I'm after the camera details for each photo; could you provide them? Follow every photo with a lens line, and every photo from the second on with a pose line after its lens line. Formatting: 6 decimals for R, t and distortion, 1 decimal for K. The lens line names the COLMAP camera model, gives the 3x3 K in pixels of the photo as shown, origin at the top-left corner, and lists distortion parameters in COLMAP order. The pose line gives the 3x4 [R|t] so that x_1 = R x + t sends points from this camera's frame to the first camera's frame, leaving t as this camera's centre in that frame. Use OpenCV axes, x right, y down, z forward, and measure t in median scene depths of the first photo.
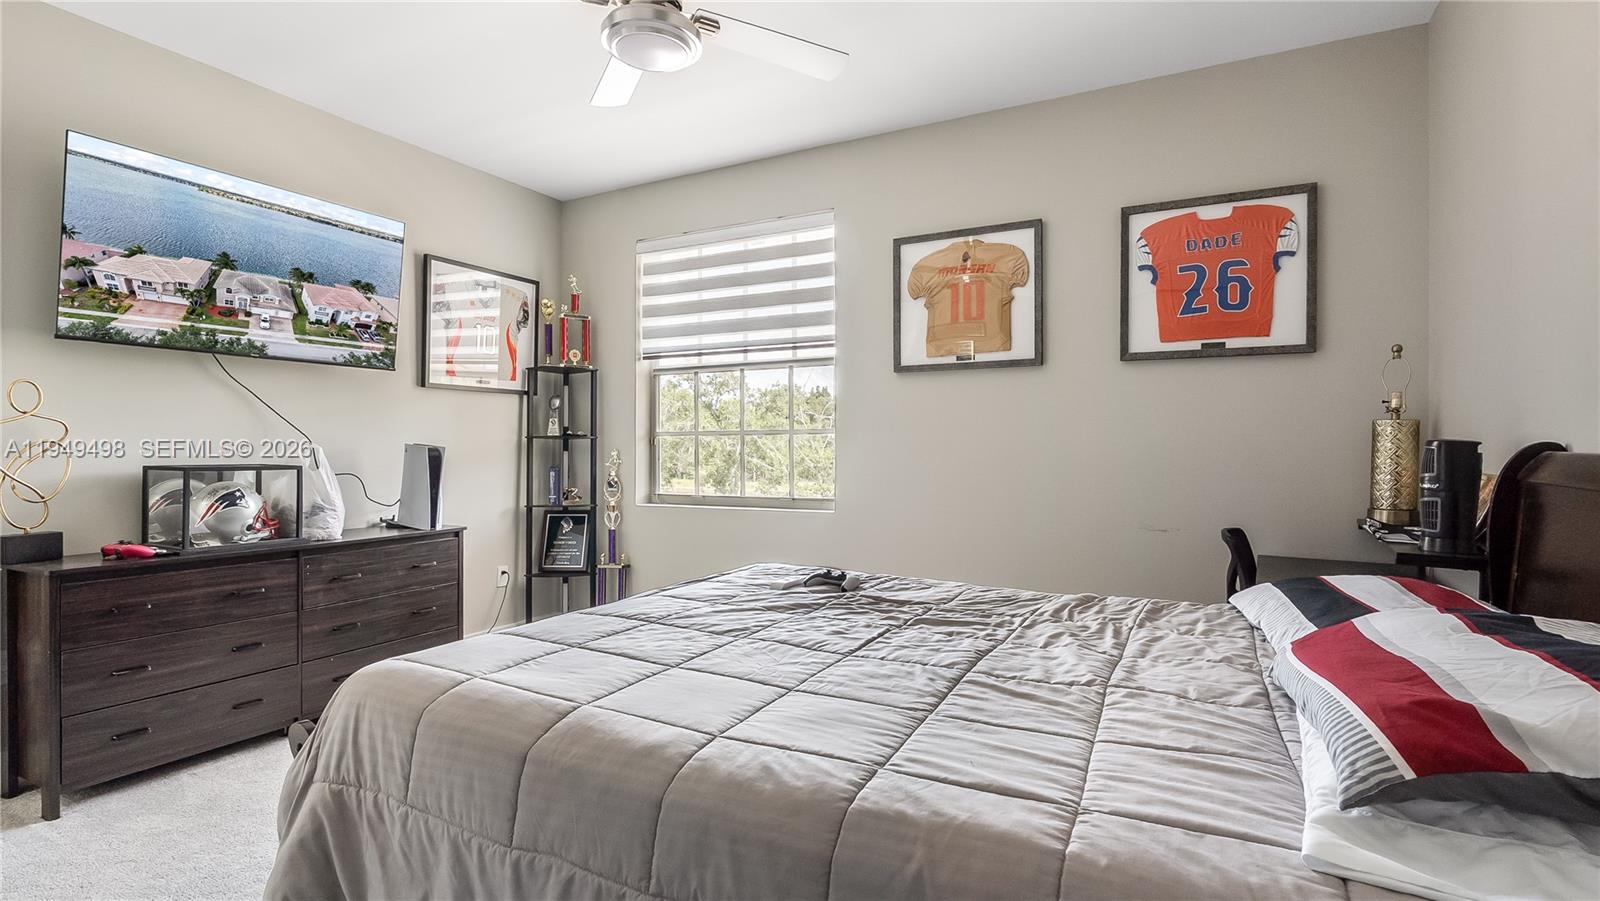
lens RADIAL K [[744.2, 0, 799.5], [0, 744.2, 461.9], [0, 0, 1]] dist [-0.003615, -0.000136]
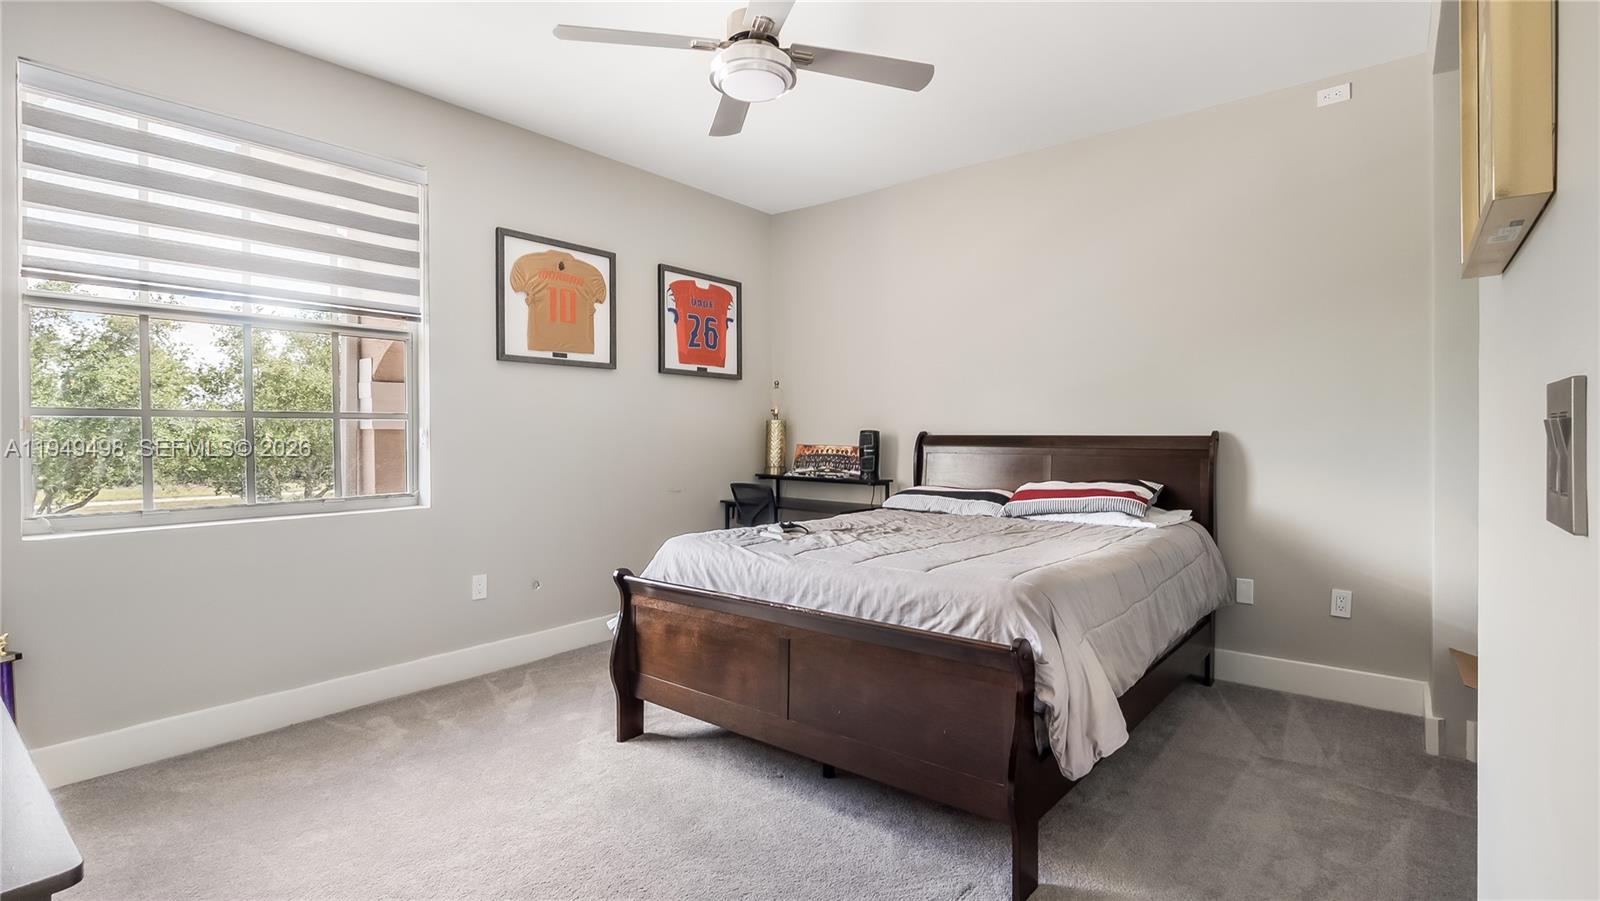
lens RADIAL K [[744.2, 0, 799.5], [0, 744.2, 461.9], [0, 0, 1]] dist [-0.003615, -0.000136]
pose [[0.204261, -0.037339, 0.978204, -0.897222], [0.018314, 0.999243, 0.034318, -0.011652], [-0.978745, 0.010906, 0.204791, 0.459357]]
